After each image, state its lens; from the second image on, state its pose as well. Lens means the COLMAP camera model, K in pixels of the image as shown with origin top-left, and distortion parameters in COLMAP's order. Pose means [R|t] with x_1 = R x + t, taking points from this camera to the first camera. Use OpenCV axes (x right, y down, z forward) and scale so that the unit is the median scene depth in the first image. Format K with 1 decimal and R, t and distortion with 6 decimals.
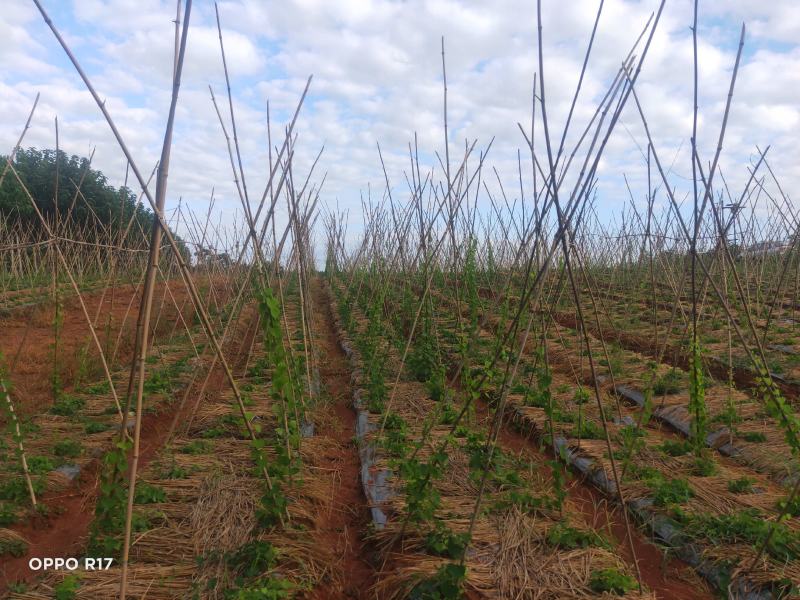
lens RADIAL K [[606.5, 0, 405.4], [0, 606.5, 302.7], [0, 0, 1]] dist [0.054048, -0.035599]
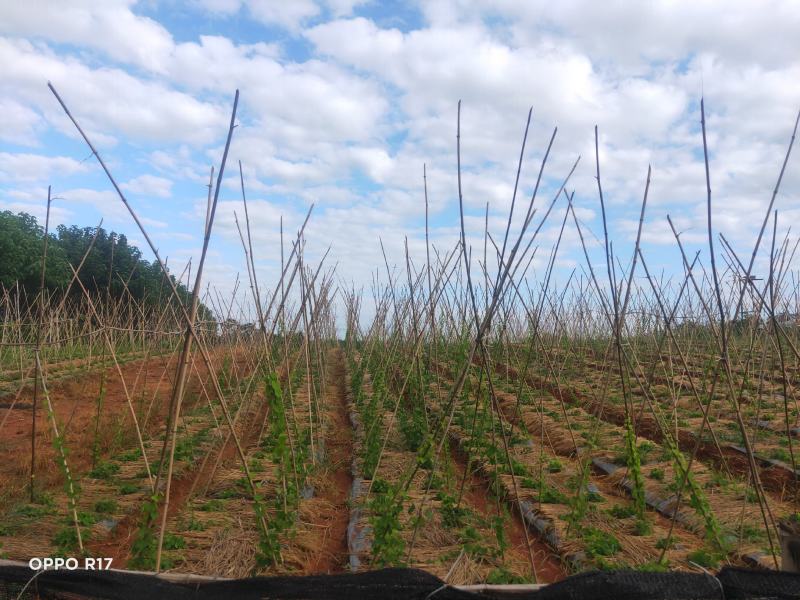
lens RADIAL K [[610.0, 0, 404.4], [0, 610.0, 308.2], [0, 0, 1]] dist [0.041801, -0.007973]
pose [[0.999135, -0.001569, -0.041546, 0.073007], [-0.002714, 0.994696, -0.102823, -0.021228], [0.041486, 0.102847, 0.993832, -0.189382]]
